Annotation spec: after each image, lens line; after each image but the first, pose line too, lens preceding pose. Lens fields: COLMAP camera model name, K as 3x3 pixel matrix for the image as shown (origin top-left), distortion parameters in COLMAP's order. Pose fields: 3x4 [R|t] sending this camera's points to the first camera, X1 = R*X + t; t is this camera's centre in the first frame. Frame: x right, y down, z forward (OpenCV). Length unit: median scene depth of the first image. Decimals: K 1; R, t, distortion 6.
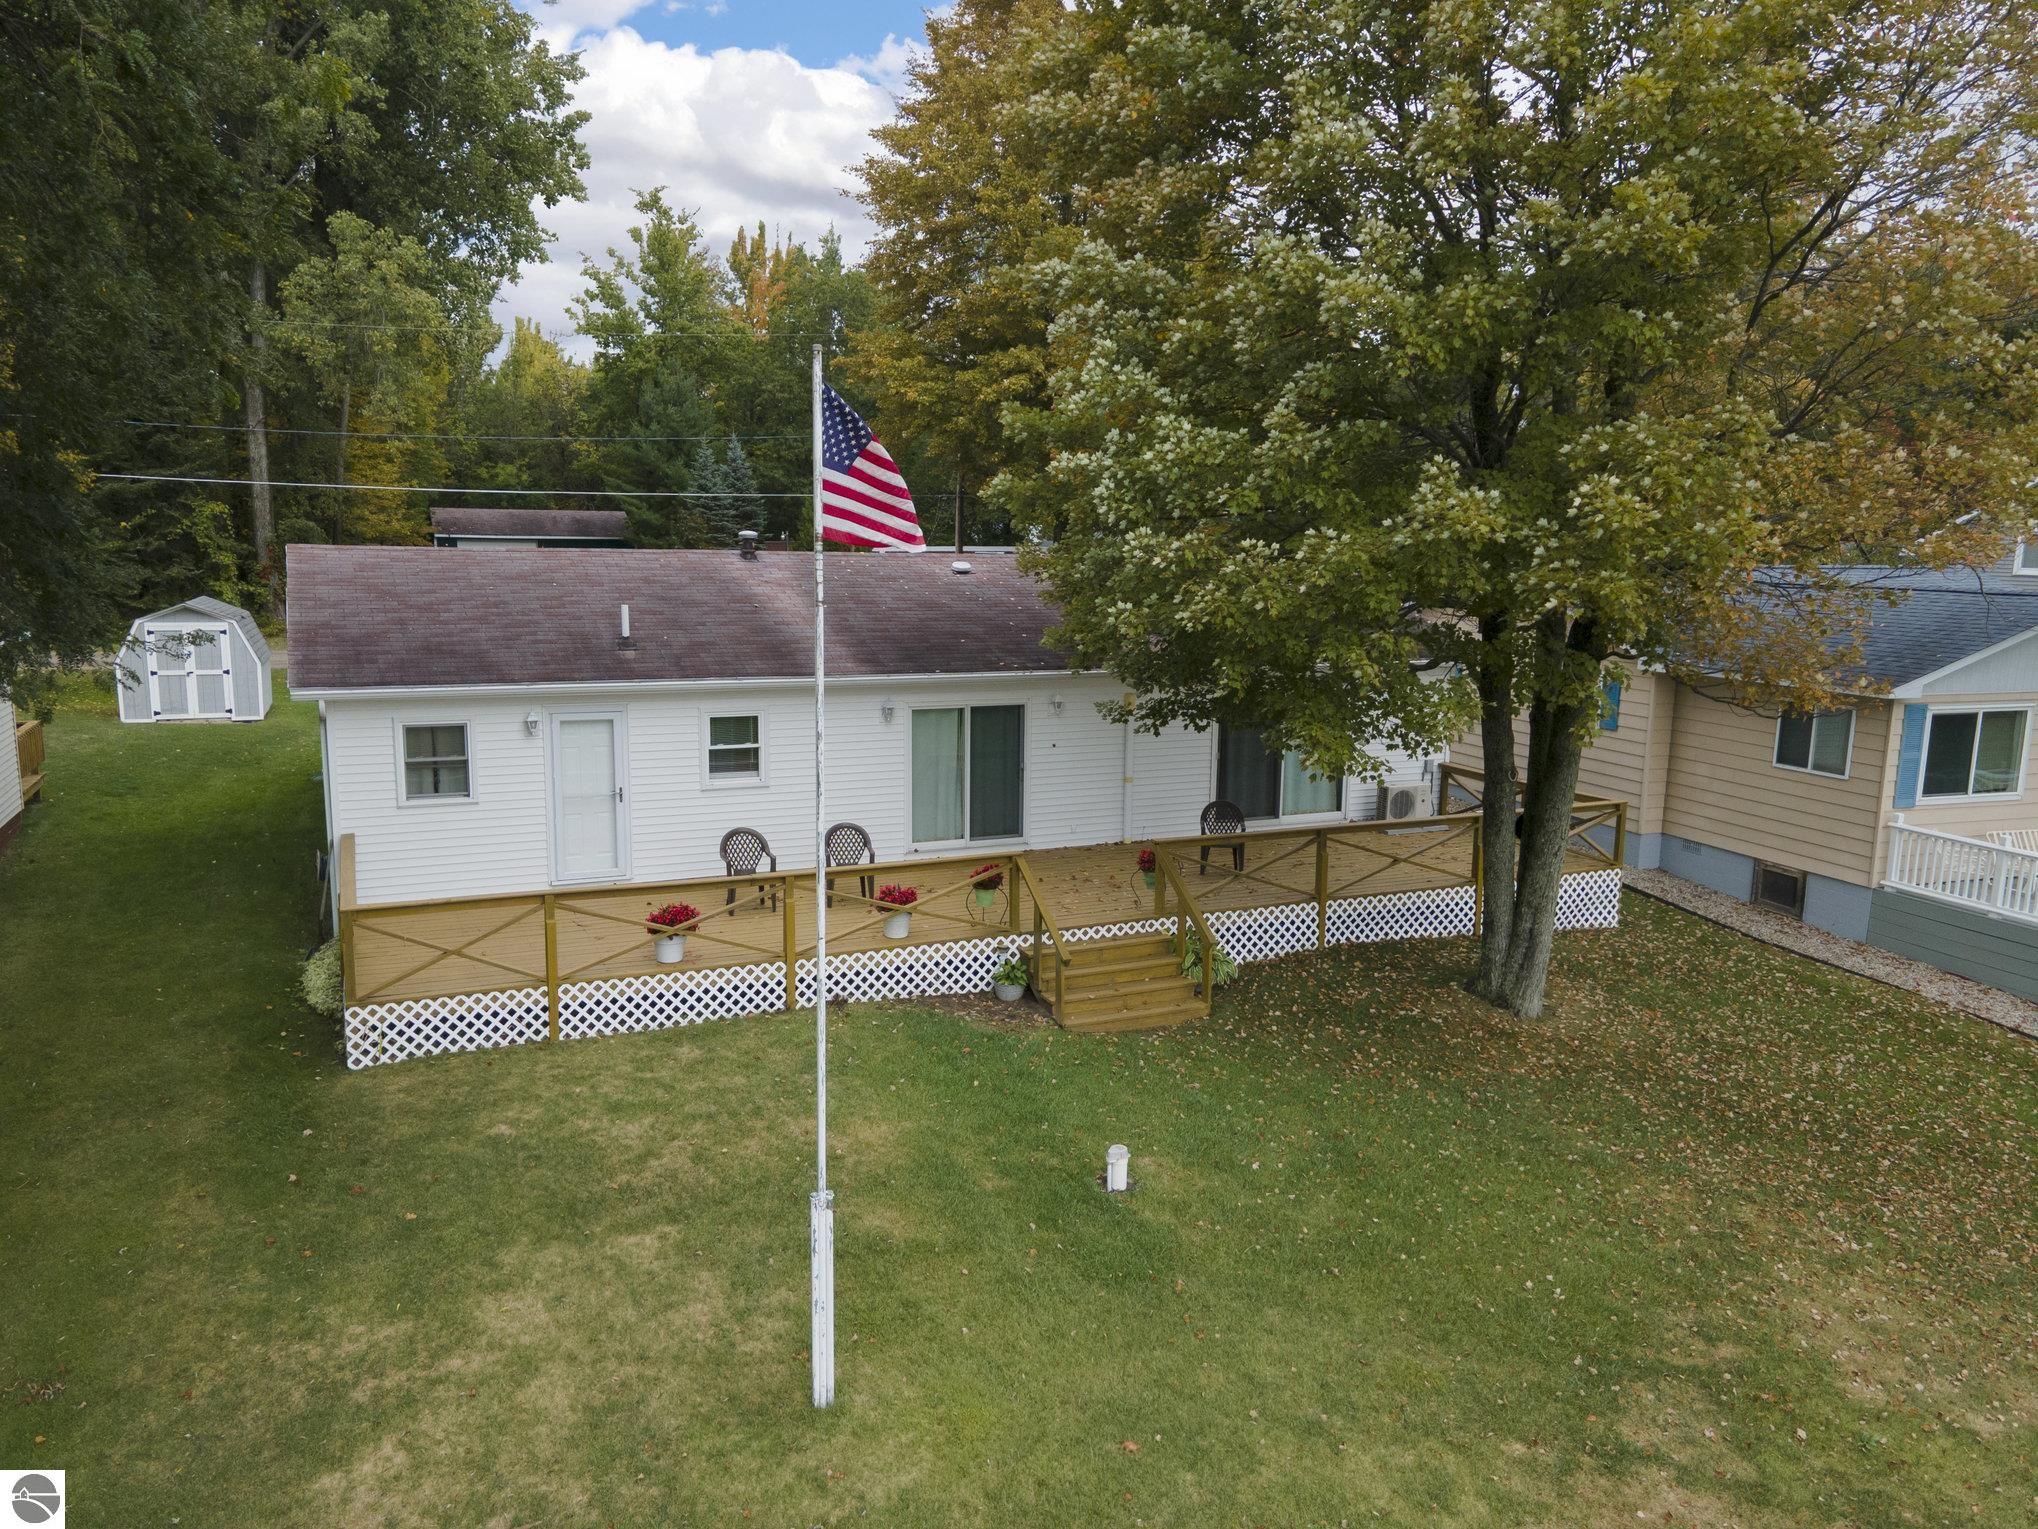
lens RADIAL K [[1458.5, 0, 1015.4], [0, 1458.5, 767.9], [0, 0, 1]] dist [0.016384, 0.028178]
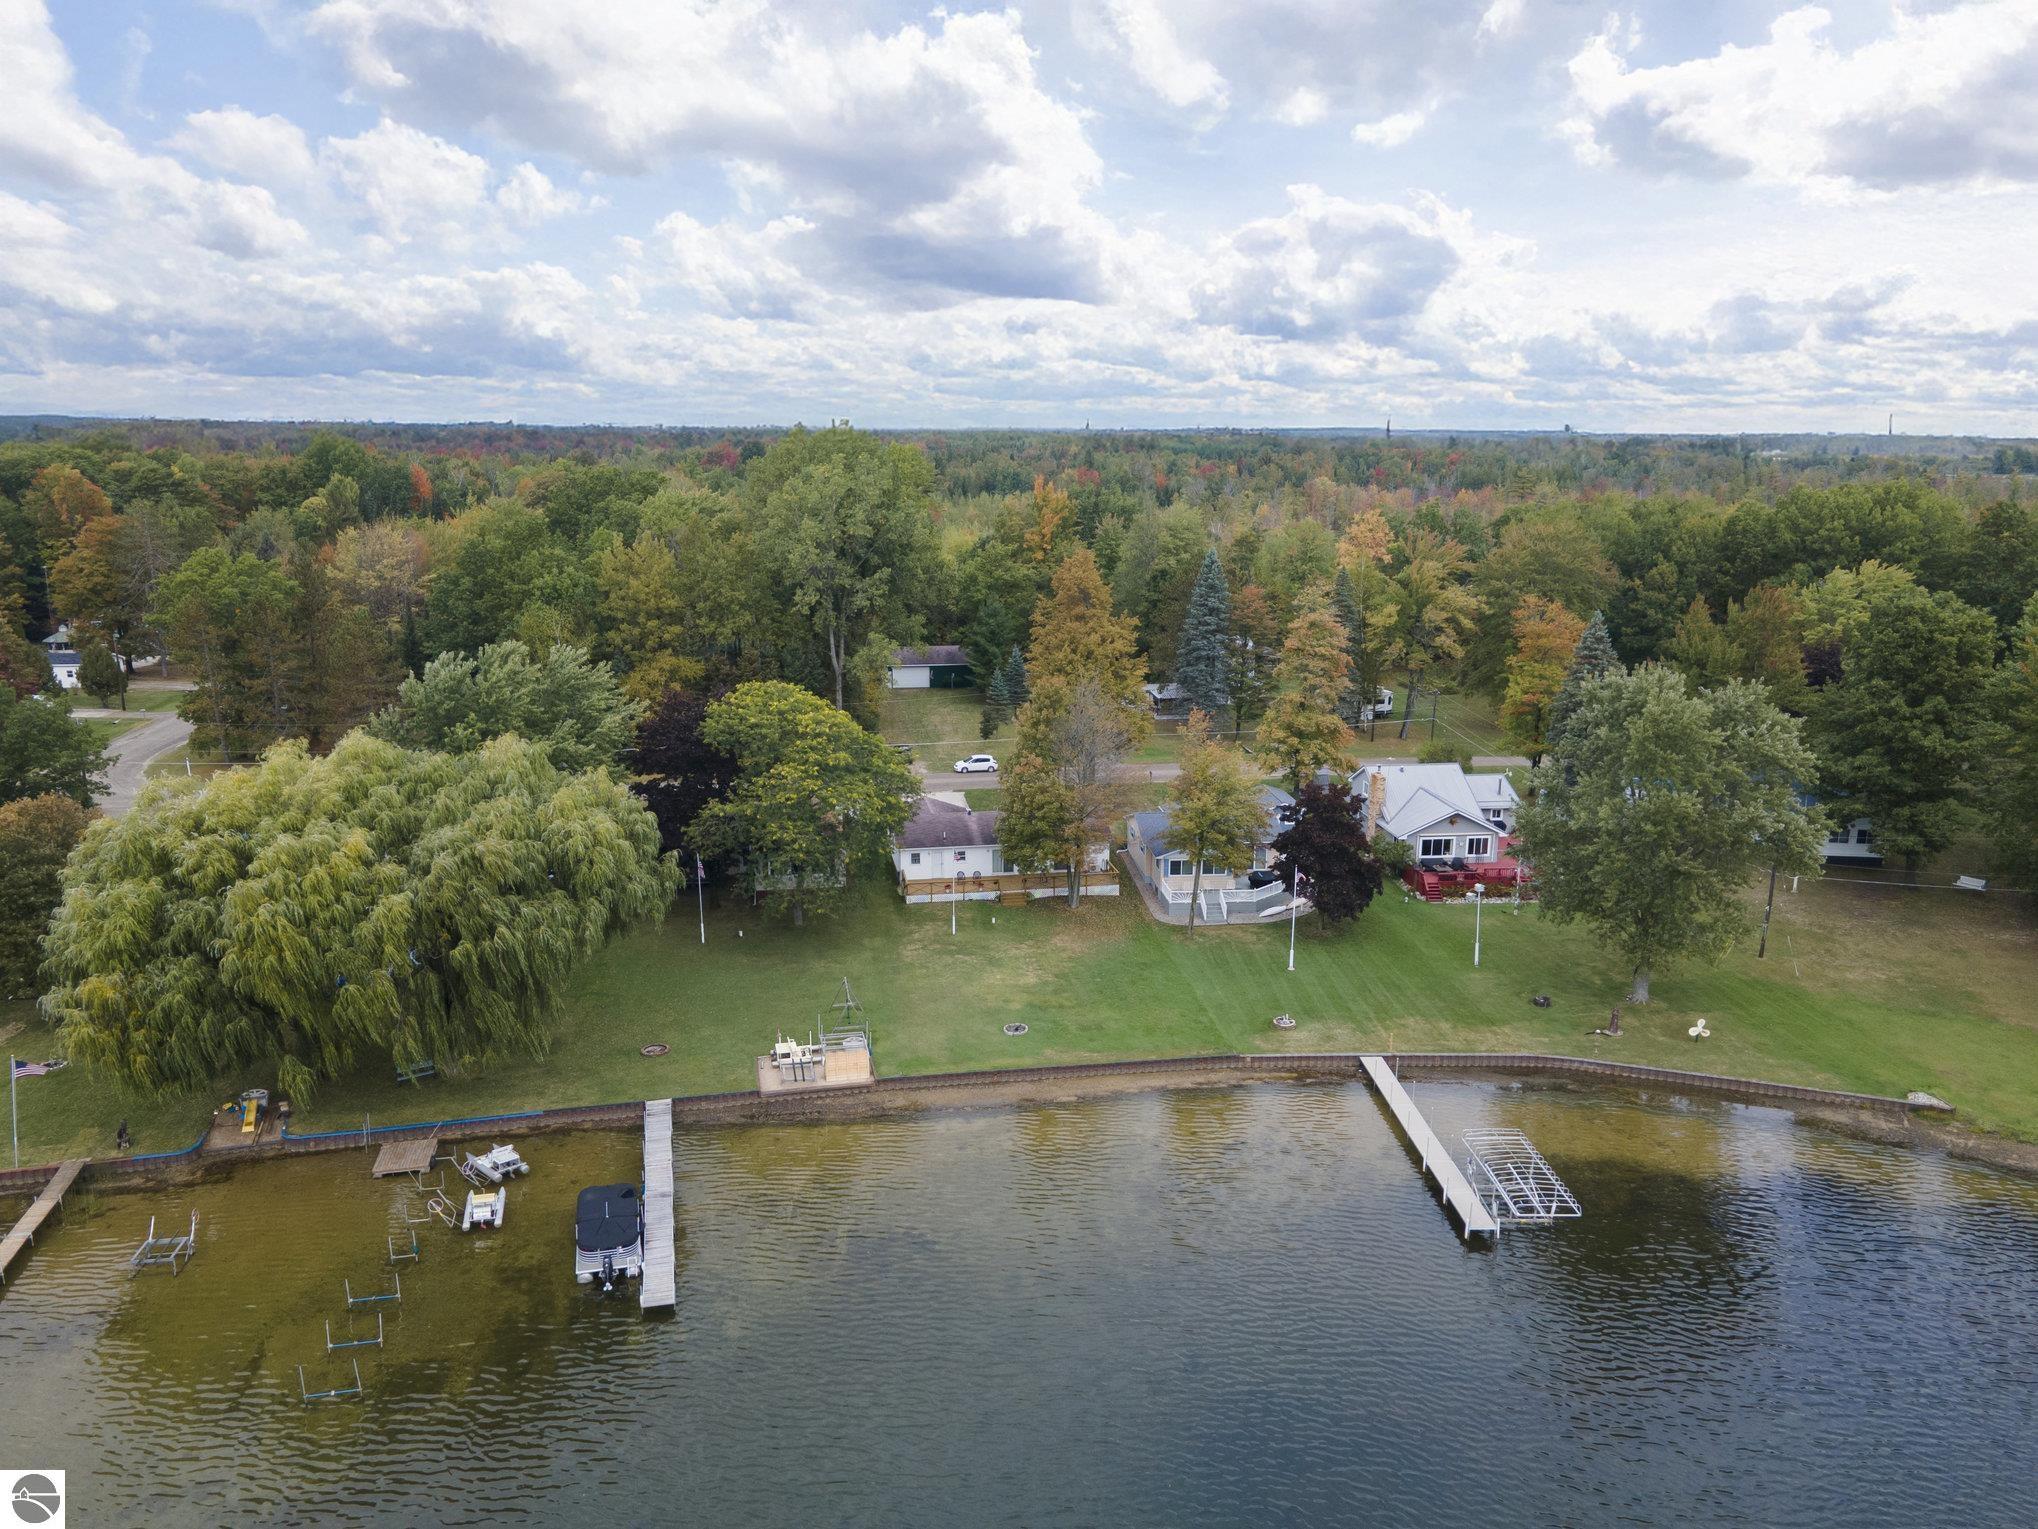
lens RADIAL K [[1458.5, 0, 1020.7], [0, 1458.5, 763.4], [0, 0, 1]] dist [0.016384, 0.028178]
pose [[0.968981, 0.046973, -0.242630, 1.618705], [-0.030377, 0.996964, 0.071695, -0.908568], [0.245261, -0.062101, 0.967466, -5.156298]]
